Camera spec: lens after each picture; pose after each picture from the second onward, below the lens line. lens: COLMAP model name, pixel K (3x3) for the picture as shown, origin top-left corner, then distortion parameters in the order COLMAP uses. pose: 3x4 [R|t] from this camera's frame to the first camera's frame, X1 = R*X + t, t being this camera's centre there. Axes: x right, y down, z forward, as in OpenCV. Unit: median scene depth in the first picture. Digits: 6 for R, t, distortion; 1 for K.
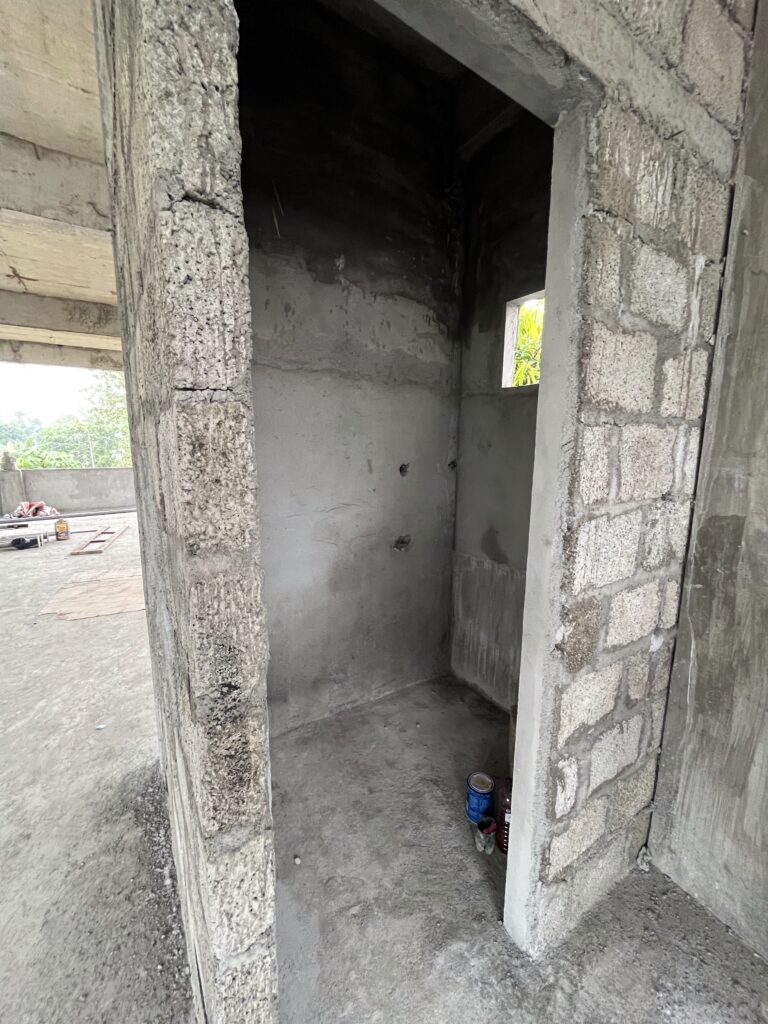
lens RADIAL K [[420.4, 0, 385.7], [0, 420.4, 513.1], [0, 0, 1]] dist [-0.003770, -0.000083]
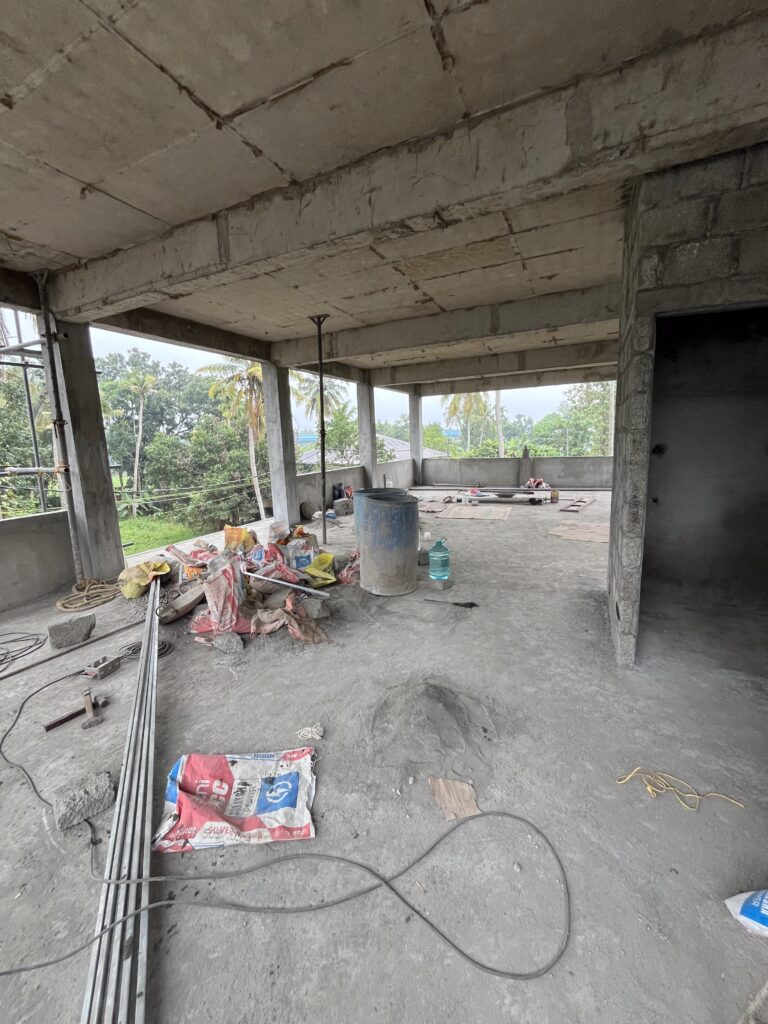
lens RADIAL K [[420.4, 0, 387.7], [0, 420.4, 508.3], [0, 0, 1]] dist [-0.003770, -0.000083]
pose [[0.537825, 0.105871, -0.836383, 0.164023], [-0.099623, 0.993114, 0.061649, 0.045085], [0.837150, 0.050166, 0.544668, -0.303310]]
